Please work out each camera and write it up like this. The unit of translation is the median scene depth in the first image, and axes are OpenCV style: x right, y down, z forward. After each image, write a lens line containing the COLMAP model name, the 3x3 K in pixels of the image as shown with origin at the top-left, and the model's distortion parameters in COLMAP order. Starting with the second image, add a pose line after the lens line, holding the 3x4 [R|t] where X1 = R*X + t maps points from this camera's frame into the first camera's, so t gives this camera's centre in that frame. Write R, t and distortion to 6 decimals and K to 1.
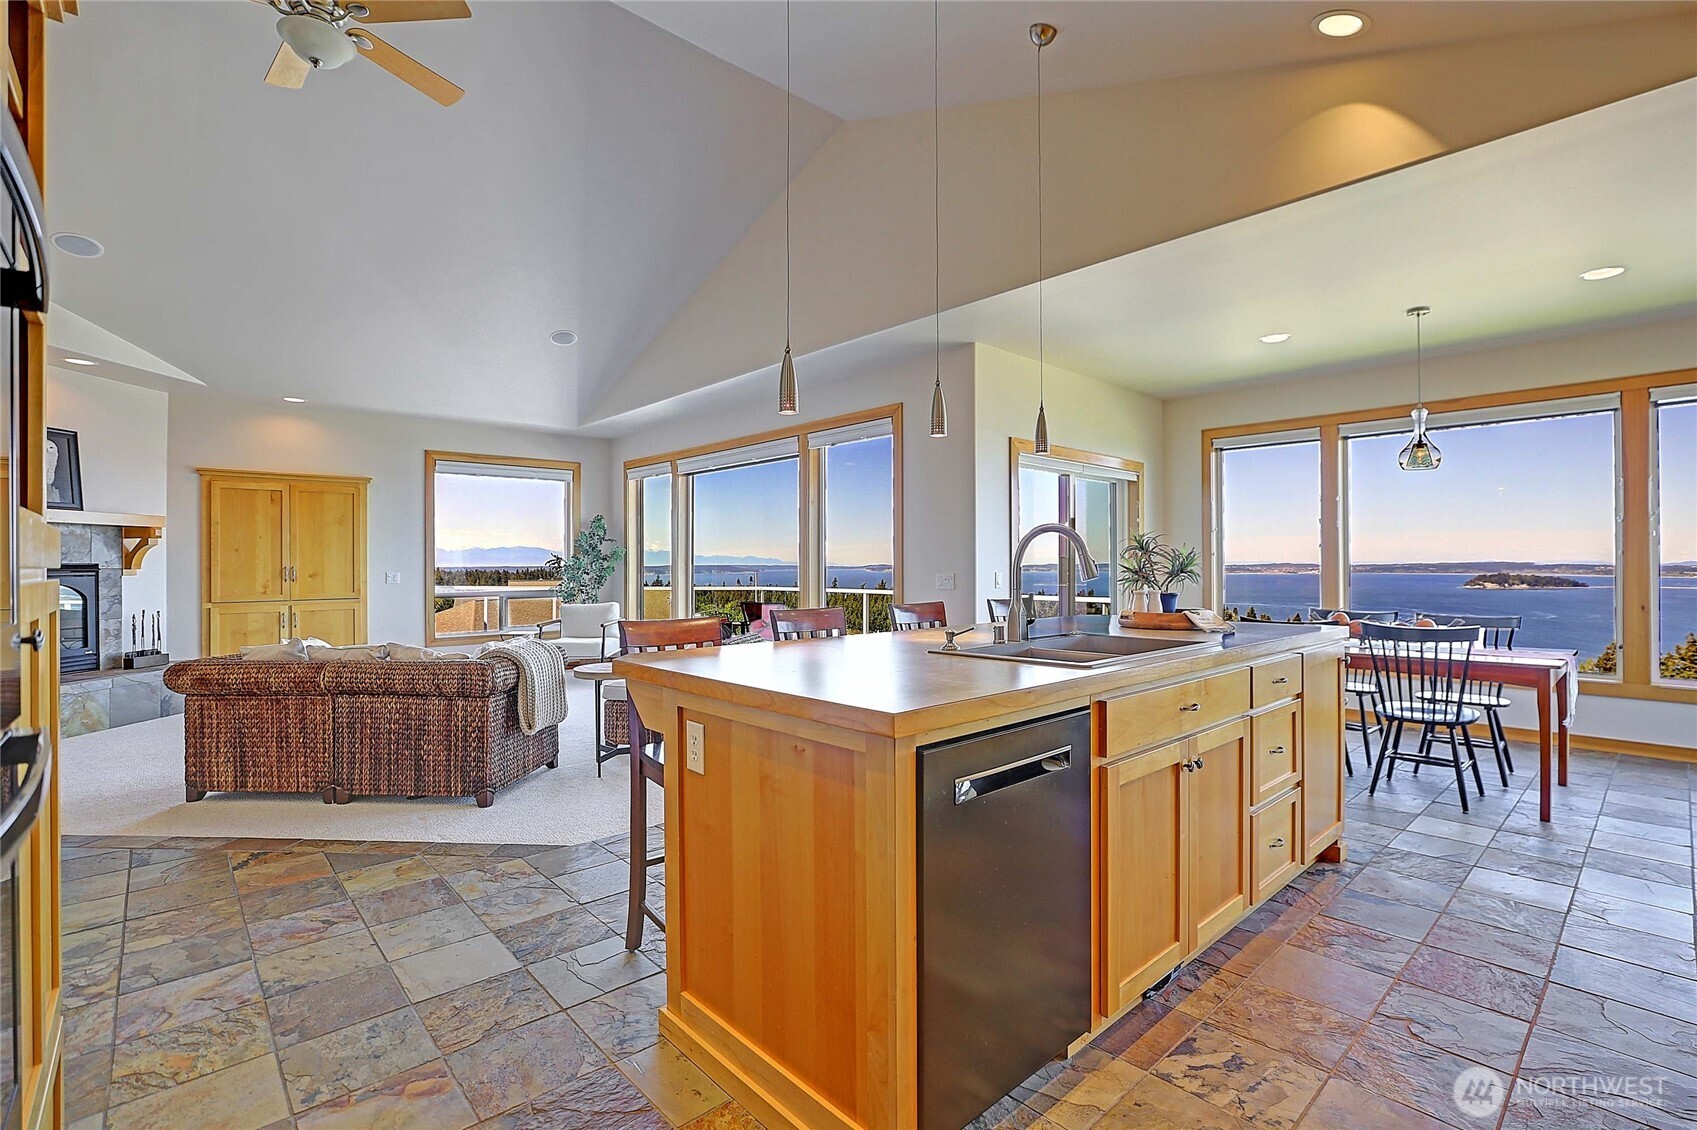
lens RADIAL K [[775.6, 0, 850.1], [0, 775.6, 557.6], [0, 0, 1]] dist [-0.013418, 0.005066]
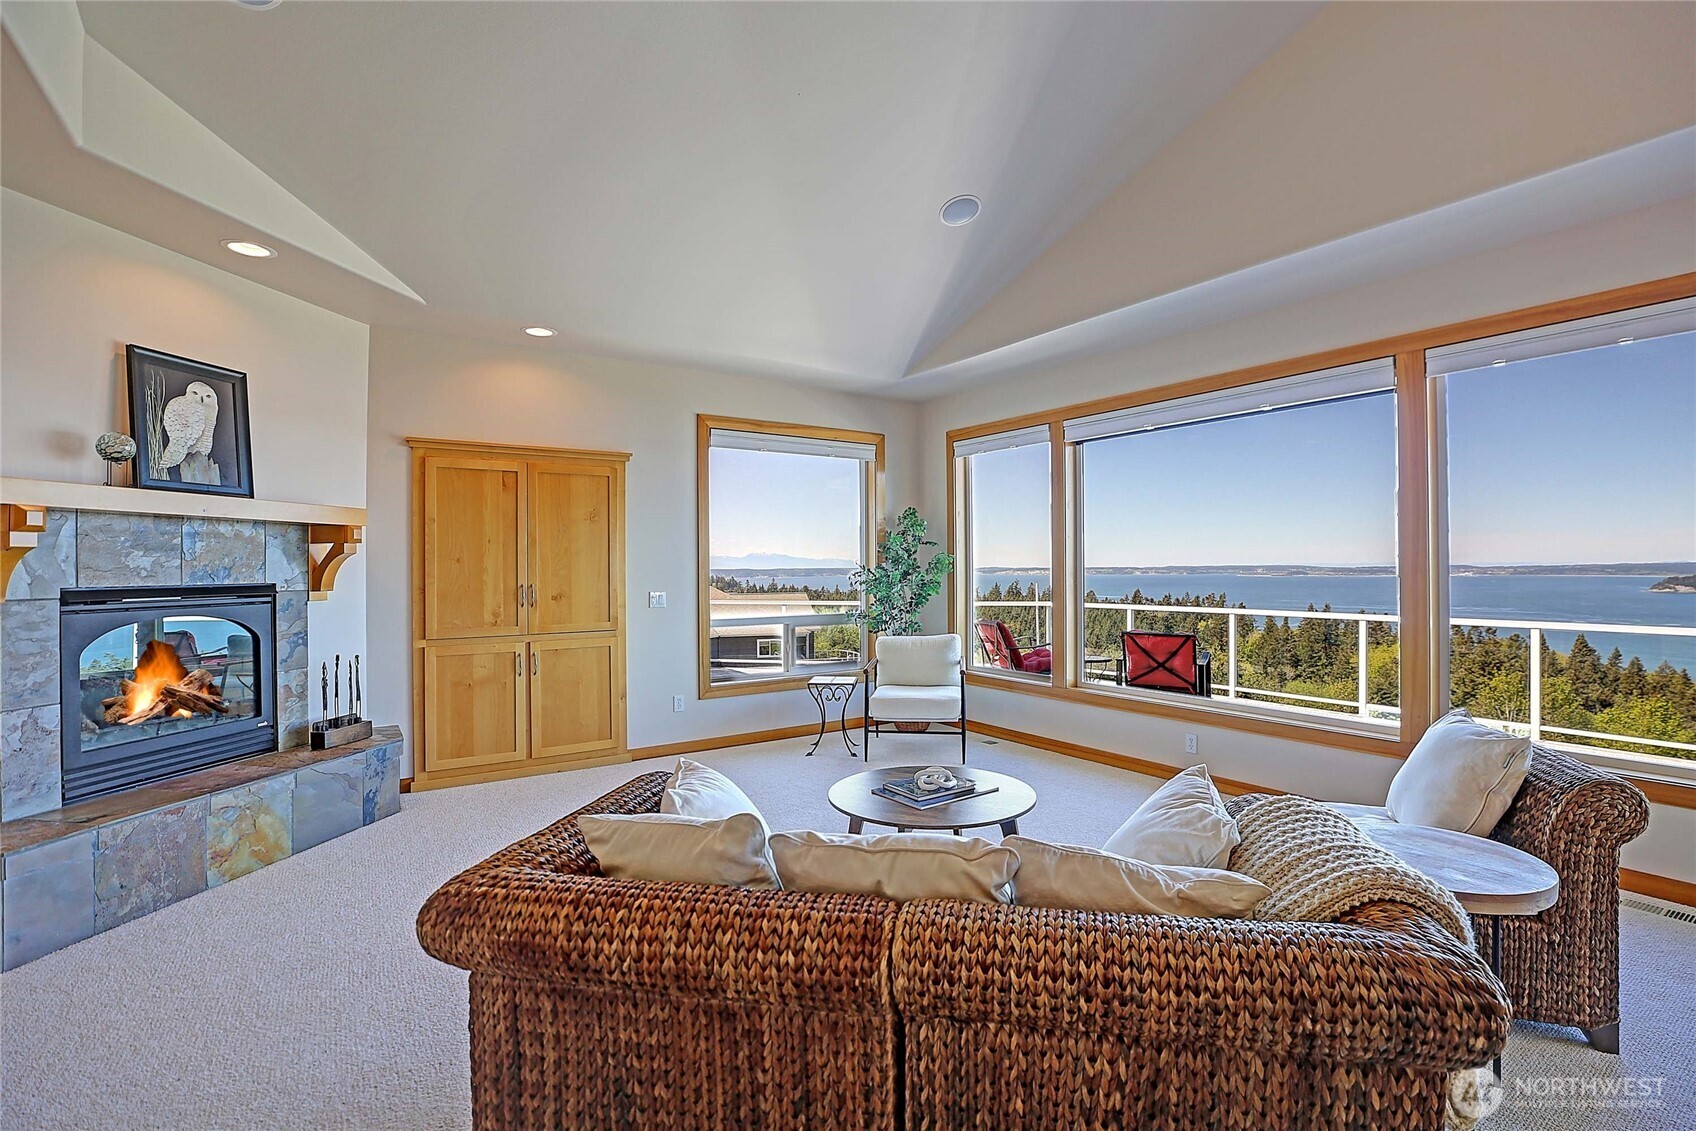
lens RADIAL K [[775.2, 0, 837.9], [0, 775.2, 561.4], [0, 0, 1]] dist [-0.013418, 0.005066]
pose [[0.988814, -0.000160, -0.149157, -0.374758], [0.000364, 0.999999, 0.001337, -0.009740], [0.149157, -0.001377, 0.988813, 0.389727]]
